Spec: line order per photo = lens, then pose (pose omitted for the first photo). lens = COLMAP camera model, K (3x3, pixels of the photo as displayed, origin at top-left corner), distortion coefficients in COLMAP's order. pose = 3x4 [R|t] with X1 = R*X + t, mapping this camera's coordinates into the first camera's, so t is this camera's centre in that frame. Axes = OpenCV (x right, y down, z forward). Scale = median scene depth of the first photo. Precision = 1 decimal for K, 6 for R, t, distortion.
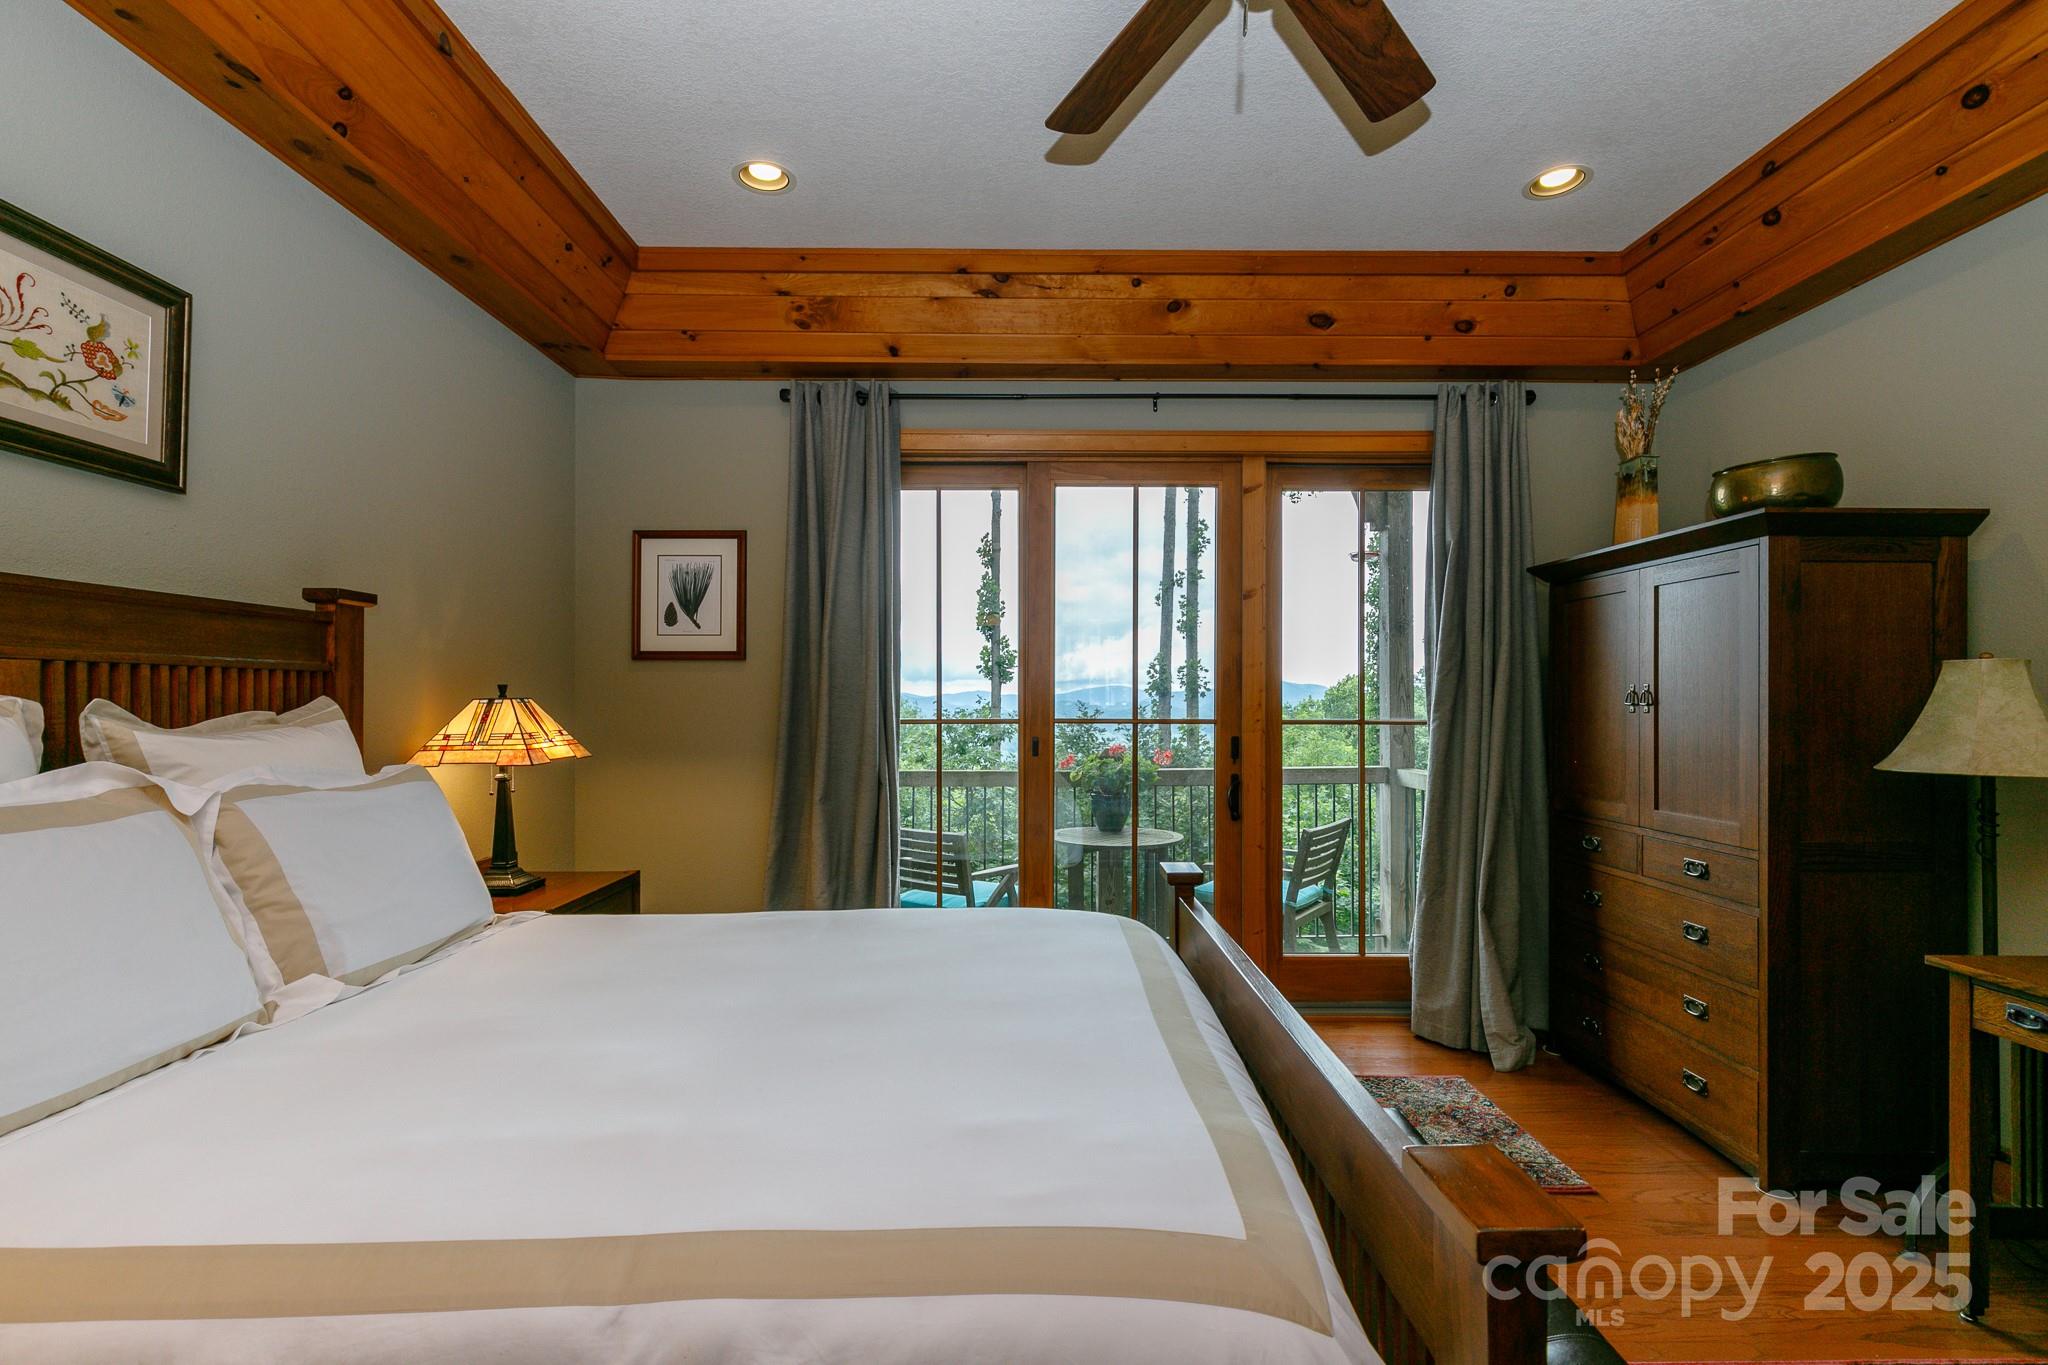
lens RADIAL K [[918.7, 0, 1022.5], [0, 918.7, 684.2], [0, 0, 1]] dist [0.004158, -0.001250]
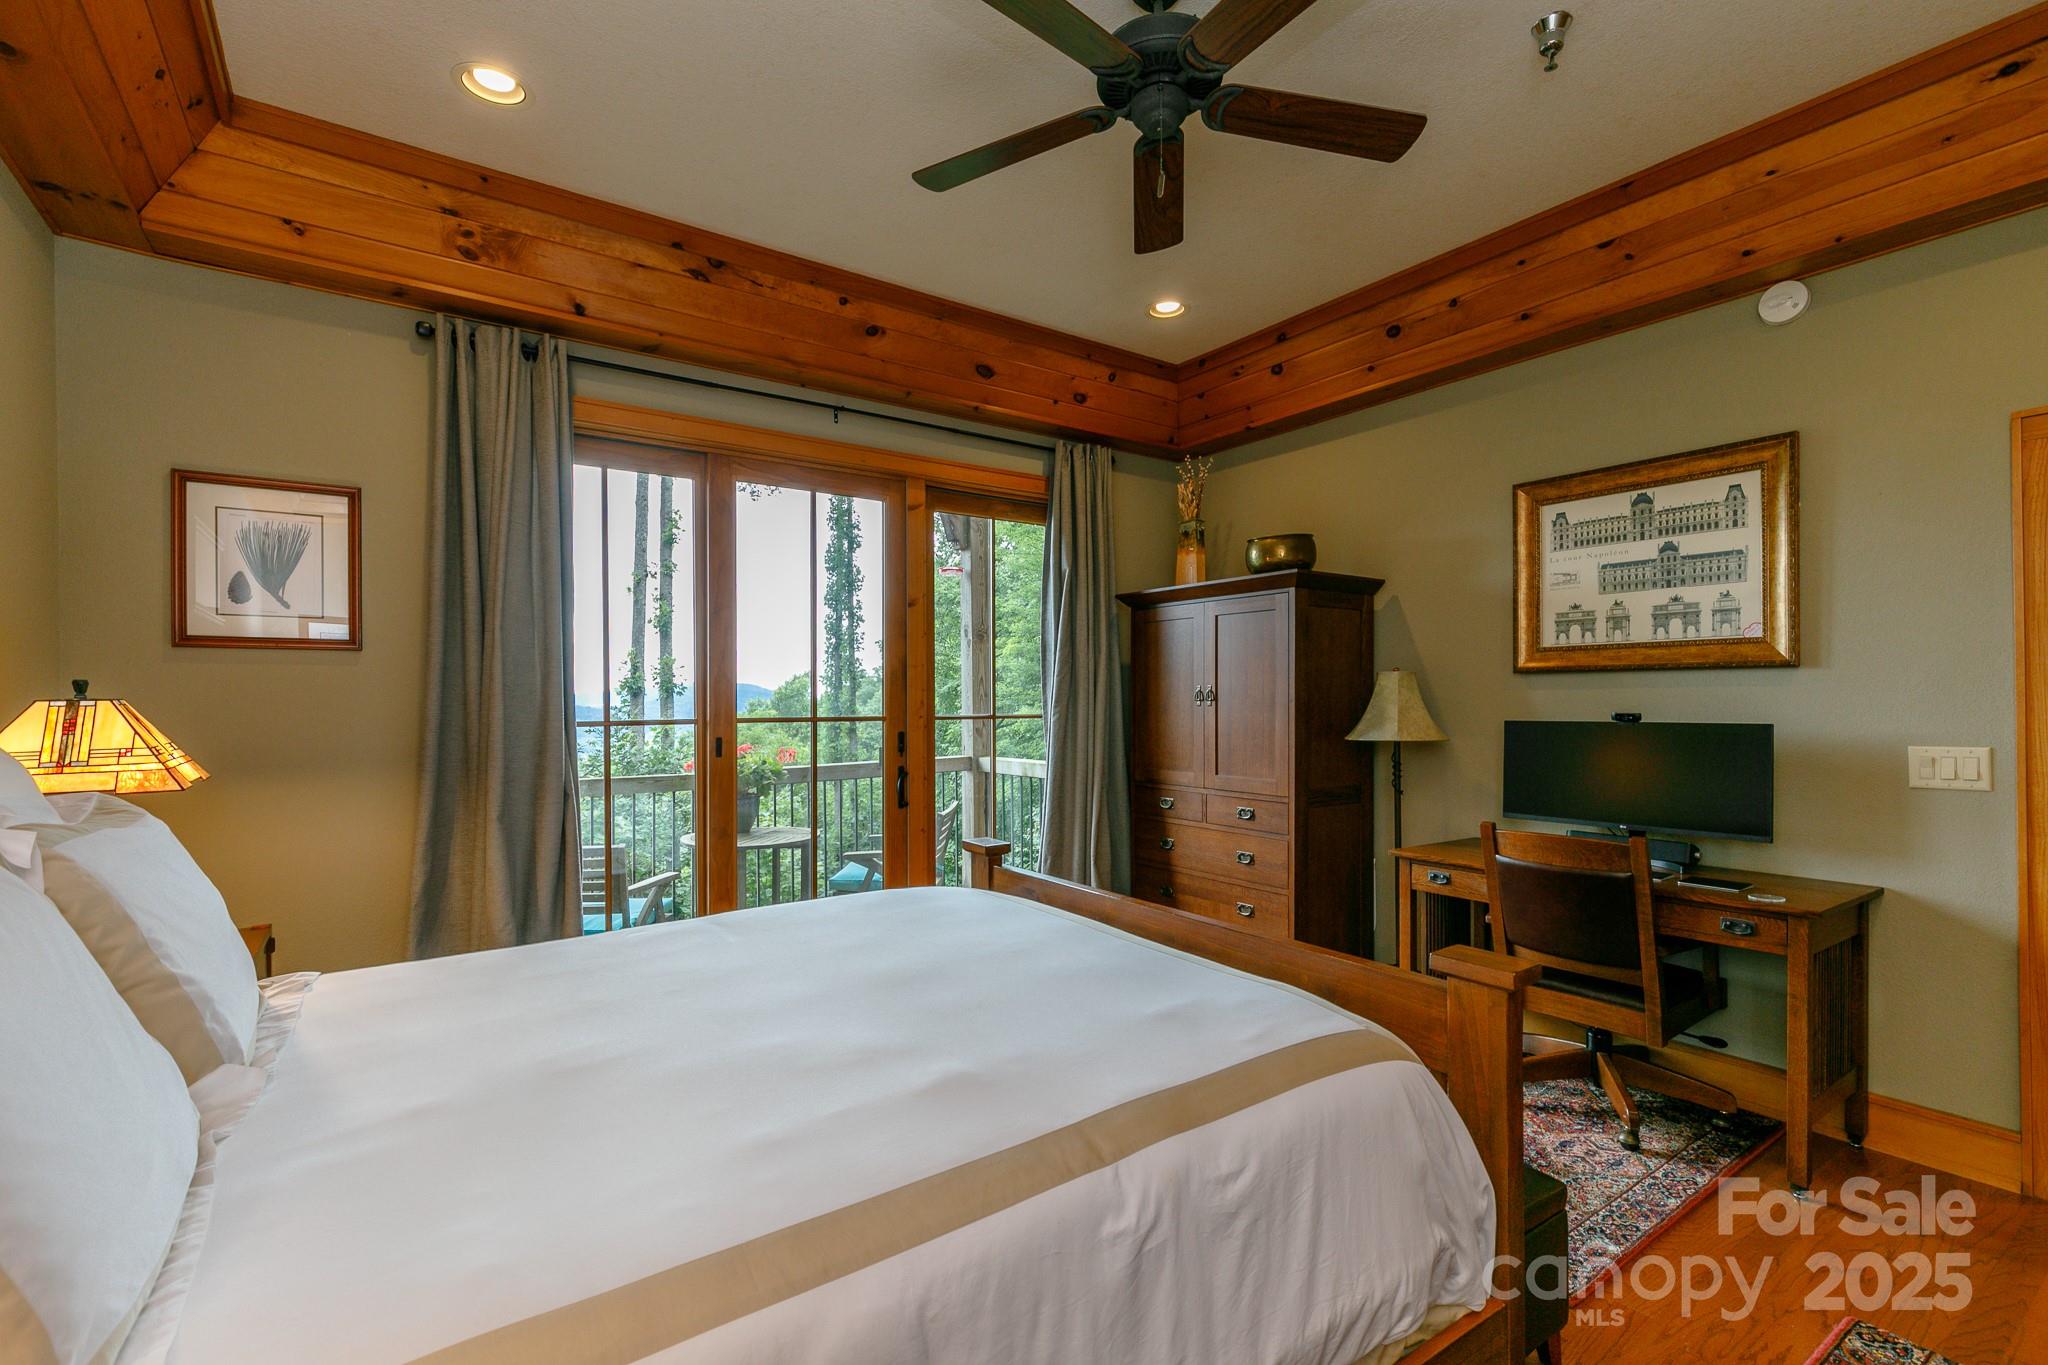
lens RADIAL K [[918.7, 0, 1057.2], [0, 918.7, 689.6], [0, 0, 1]] dist [0.004158, -0.001250]
pose [[0.815290, 0.001307, 0.579051, -0.277743], [-0.004755, 0.999979, 0.004438, 0.000926], [-0.579033, -0.006372, 0.815279, -0.000560]]
